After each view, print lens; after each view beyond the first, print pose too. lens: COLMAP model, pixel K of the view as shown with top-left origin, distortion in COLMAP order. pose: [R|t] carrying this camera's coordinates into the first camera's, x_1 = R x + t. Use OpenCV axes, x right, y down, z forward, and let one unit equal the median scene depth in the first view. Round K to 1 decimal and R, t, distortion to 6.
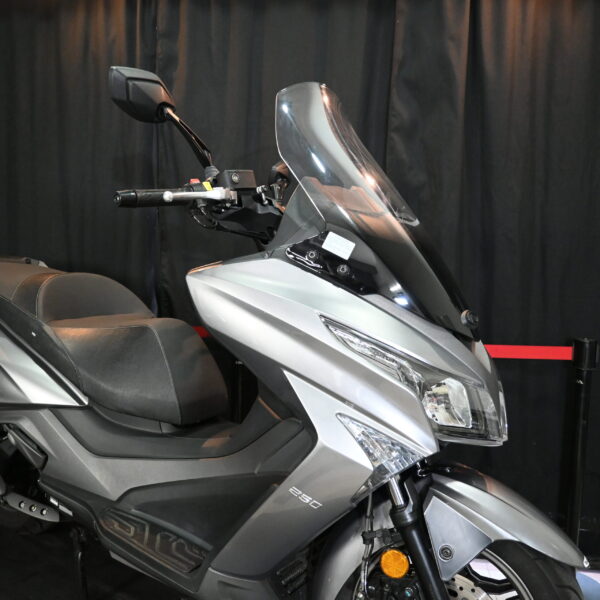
lens RADIAL K [[449.1, 0, 300.0], [0, 449.1, 300.0], [0, 0, 1]] dist [0.001393, -0.001982]
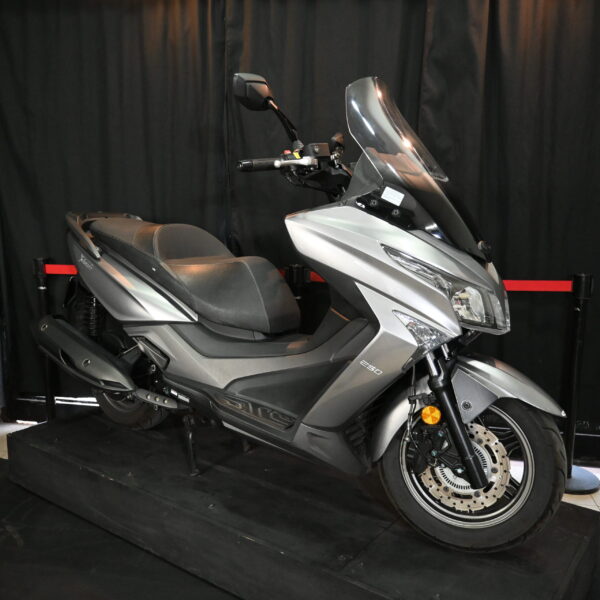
lens RADIAL K [[481.7, 0, 300.7], [0, 481.7, 290.3], [0, 0, 1]] dist [0.000429, 0.007075]
pose [[0.999712, -0.010229, -0.021701, -0.149351], [0.011243, 0.998826, 0.047114, 0.087297], [0.021194, -0.047344, 0.998654, -0.472813]]
